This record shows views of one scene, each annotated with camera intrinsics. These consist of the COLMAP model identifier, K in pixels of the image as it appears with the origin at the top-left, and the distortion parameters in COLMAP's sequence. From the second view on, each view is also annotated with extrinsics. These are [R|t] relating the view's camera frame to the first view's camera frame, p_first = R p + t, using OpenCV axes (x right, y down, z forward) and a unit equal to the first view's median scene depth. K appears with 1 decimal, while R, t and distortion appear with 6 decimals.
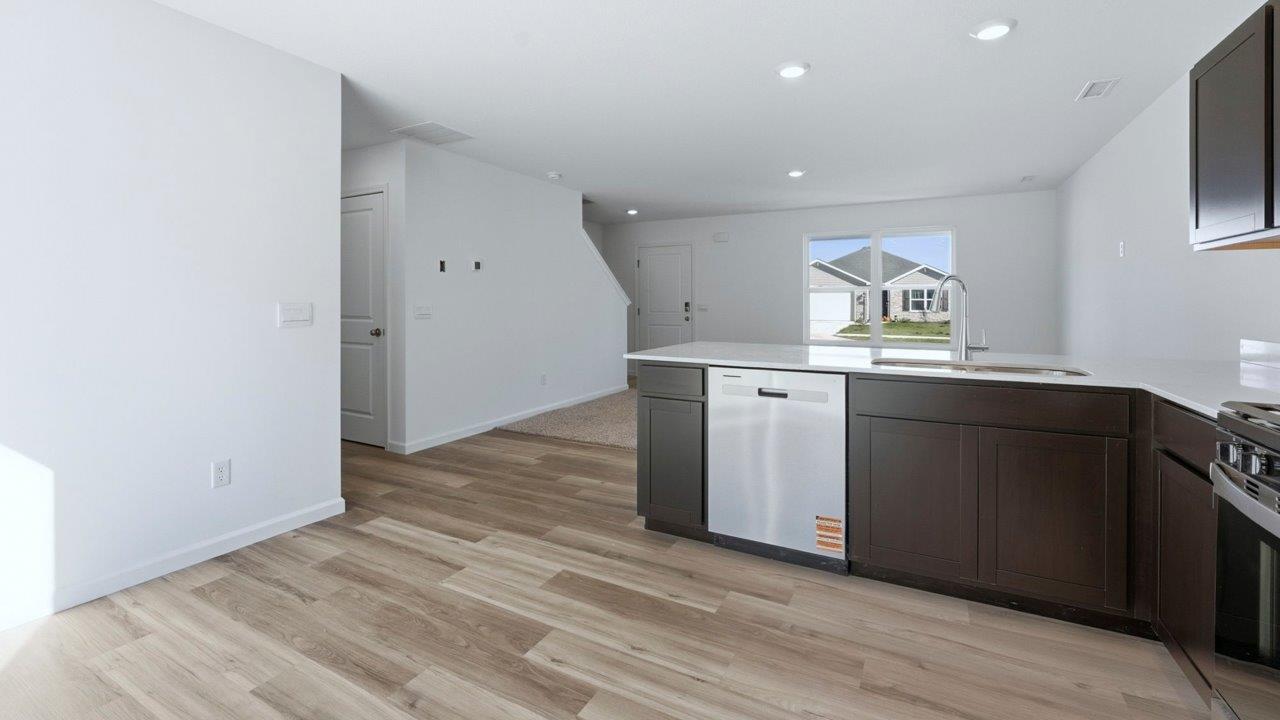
lens RADIAL K [[546.9, 0, 625.6], [0, 546.9, 309.2], [0, 0, 1]] dist [-0.014938, -0.000222]
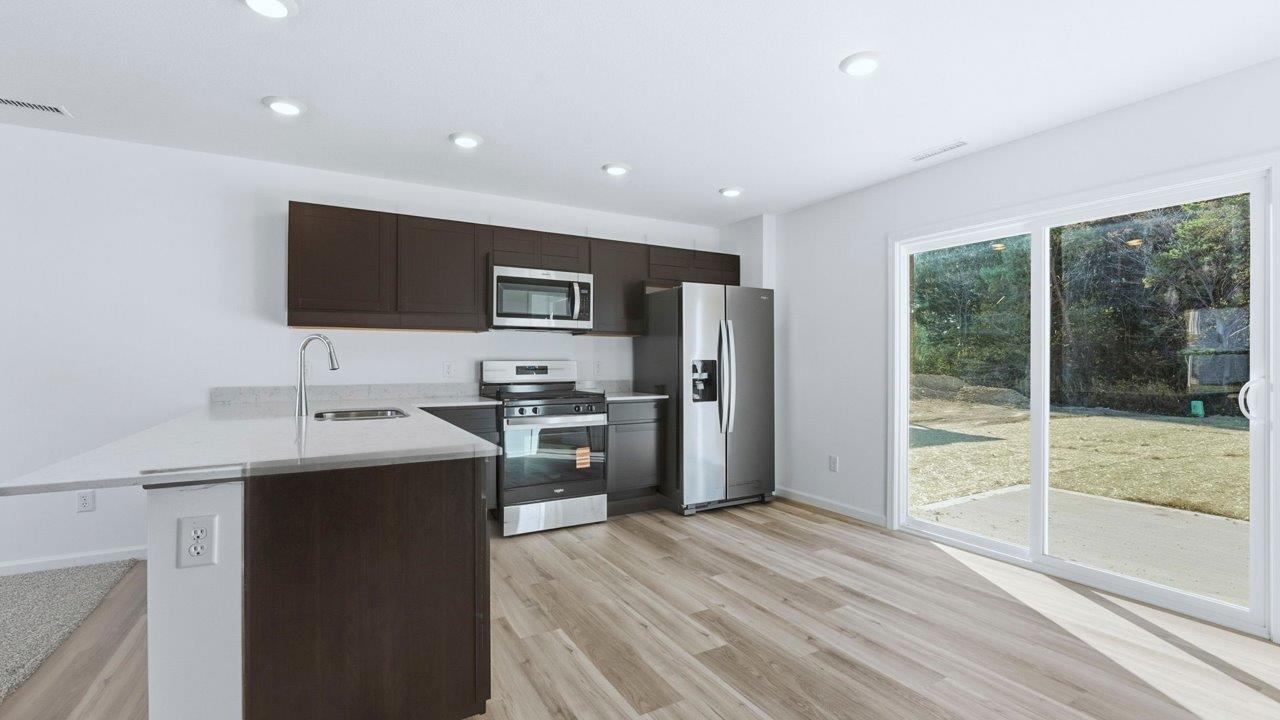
lens RADIAL K [[553.8, 0, 640.0], [0, 553.8, 360.0], [0, 0, 1]] dist [-0.011089, 0.000078]
pose [[-0.856107, 0.000122, 0.516798, -0.487843], [0.004293, 0.999967, 0.006876, -0.017338], [-0.516780, 0.008105, -0.856080, 1.586928]]
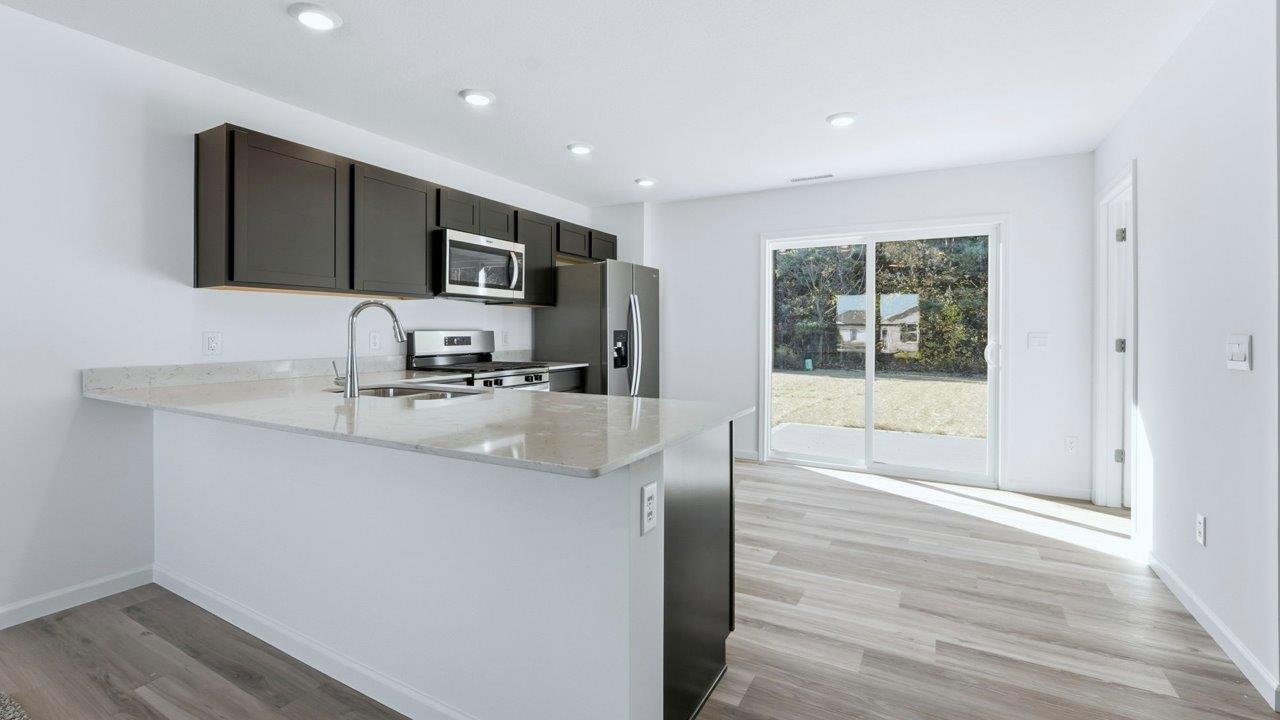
lens RADIAL K [[552.5, 0, 635.9], [0, 552.5, 336.2], [0, 0, 1]] dist [-0.011926, 0.000022]
pose [[-0.999992, -0.002758, 0.002945, 0.166138], [-0.002697, 0.999786, 0.020517, -0.023811], [-0.003001, 0.020509, -0.999785, 1.904493]]
